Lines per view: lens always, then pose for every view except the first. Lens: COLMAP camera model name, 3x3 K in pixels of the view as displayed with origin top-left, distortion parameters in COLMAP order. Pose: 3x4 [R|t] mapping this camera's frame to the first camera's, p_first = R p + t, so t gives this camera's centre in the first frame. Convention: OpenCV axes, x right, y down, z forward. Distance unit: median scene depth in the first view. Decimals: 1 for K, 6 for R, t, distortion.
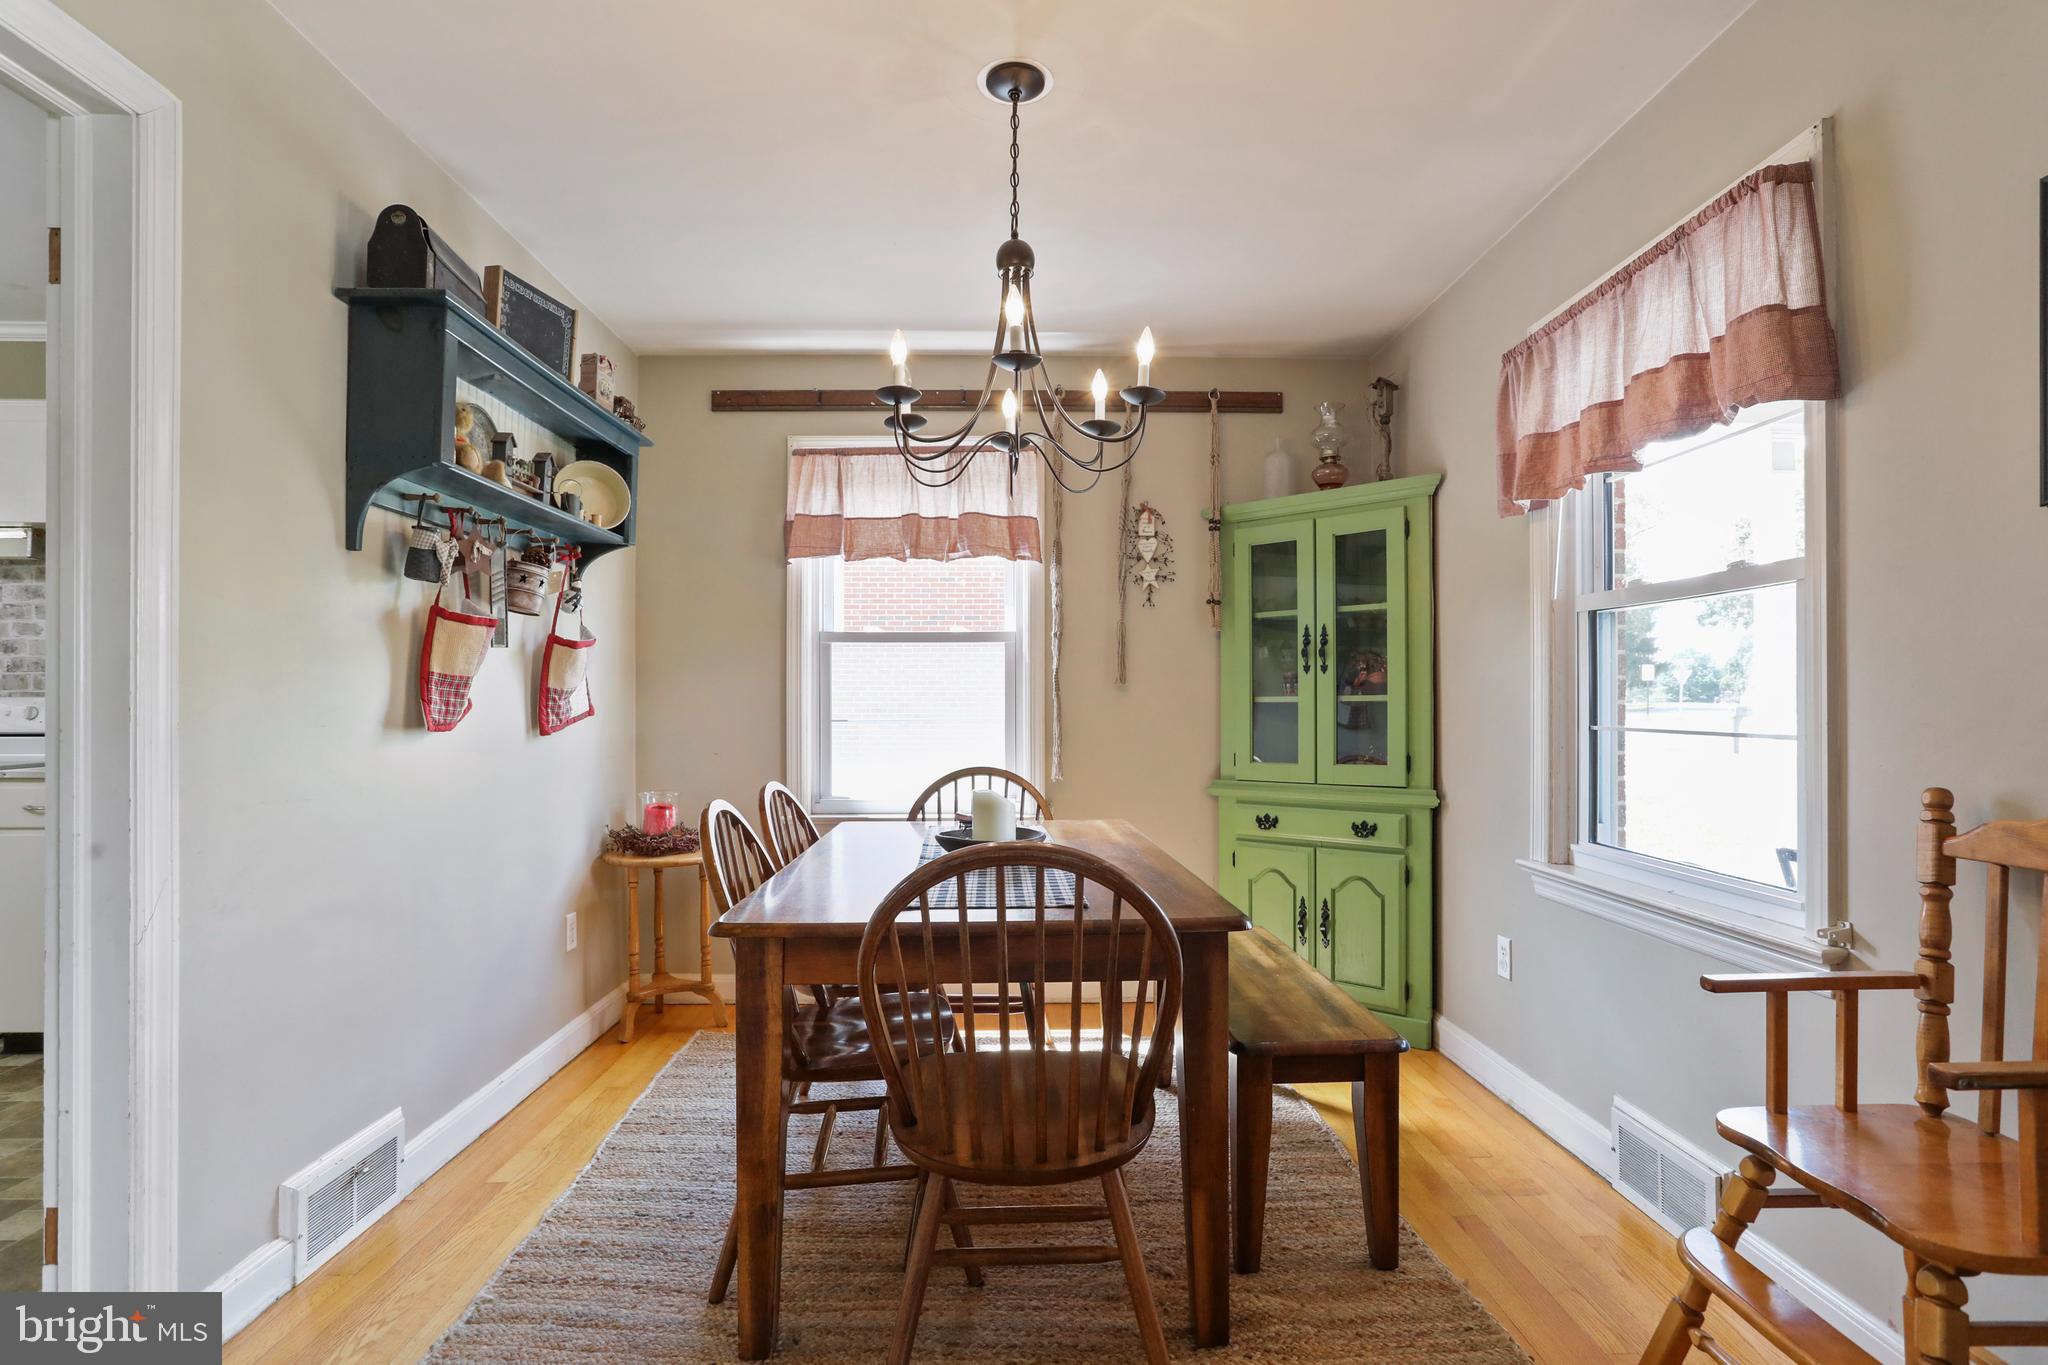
lens RADIAL K [[1002.0, 0, 1043.6], [0, 1002.0, 693.4], [0, 0, 1]] dist [-0.040736, 0.021075]
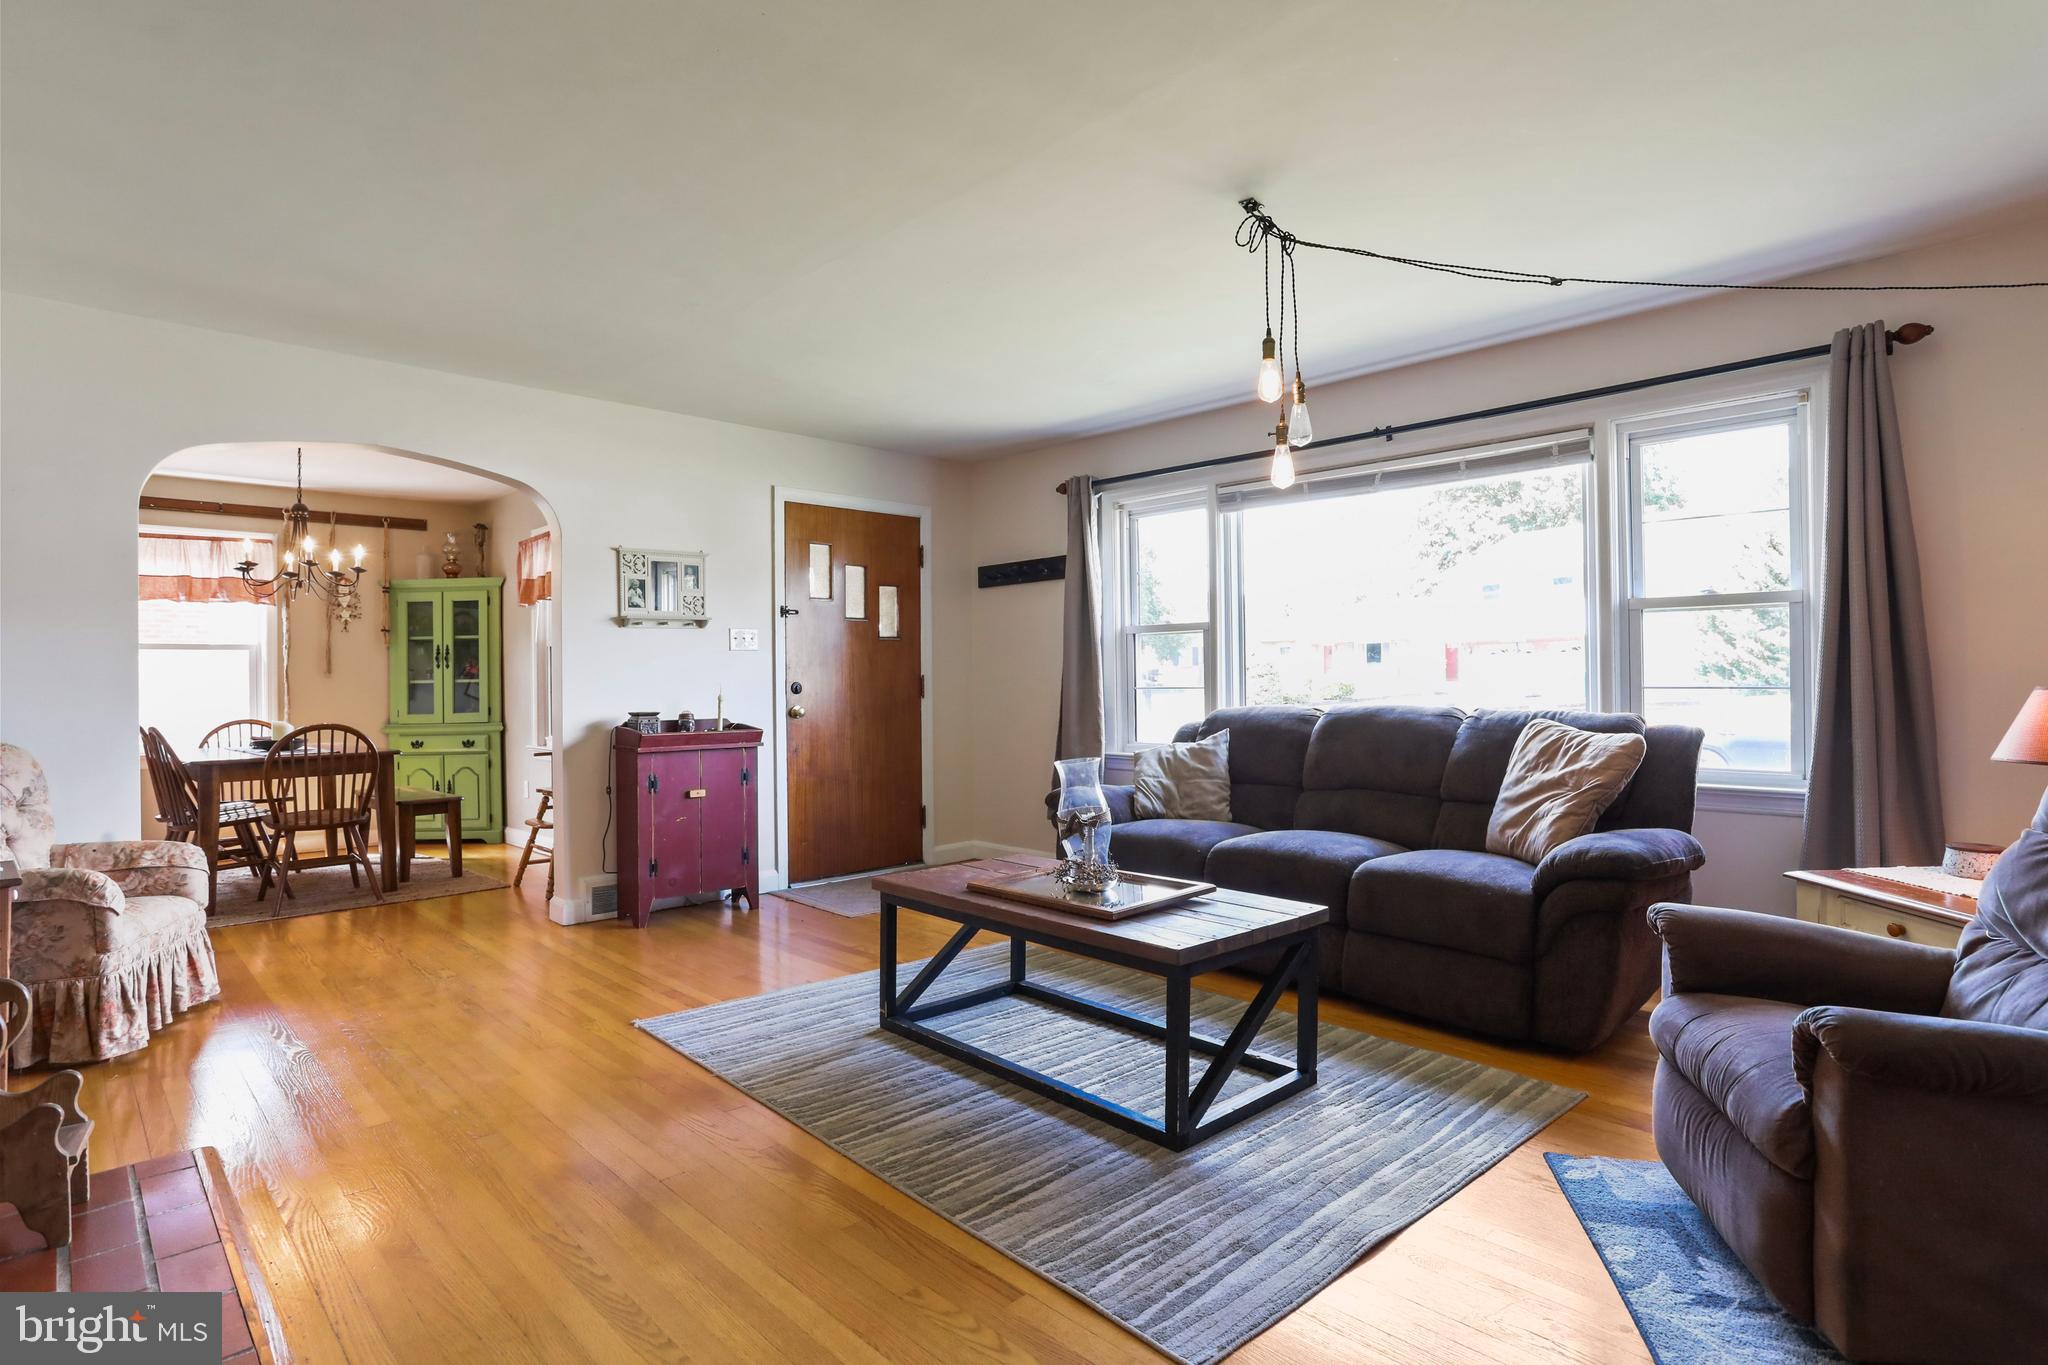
lens RADIAL K [[1044.9, 0, 1039.1], [0, 1044.9, 672.6], [0, 0, 1]] dist [-0.038040, 0.002556]
pose [[0.734707, -0.002486, 0.678380, -0.256225], [0.007128, 0.999966, -0.004056, 0.004855], [-0.678347, 0.007815, 0.734700, -1.342067]]
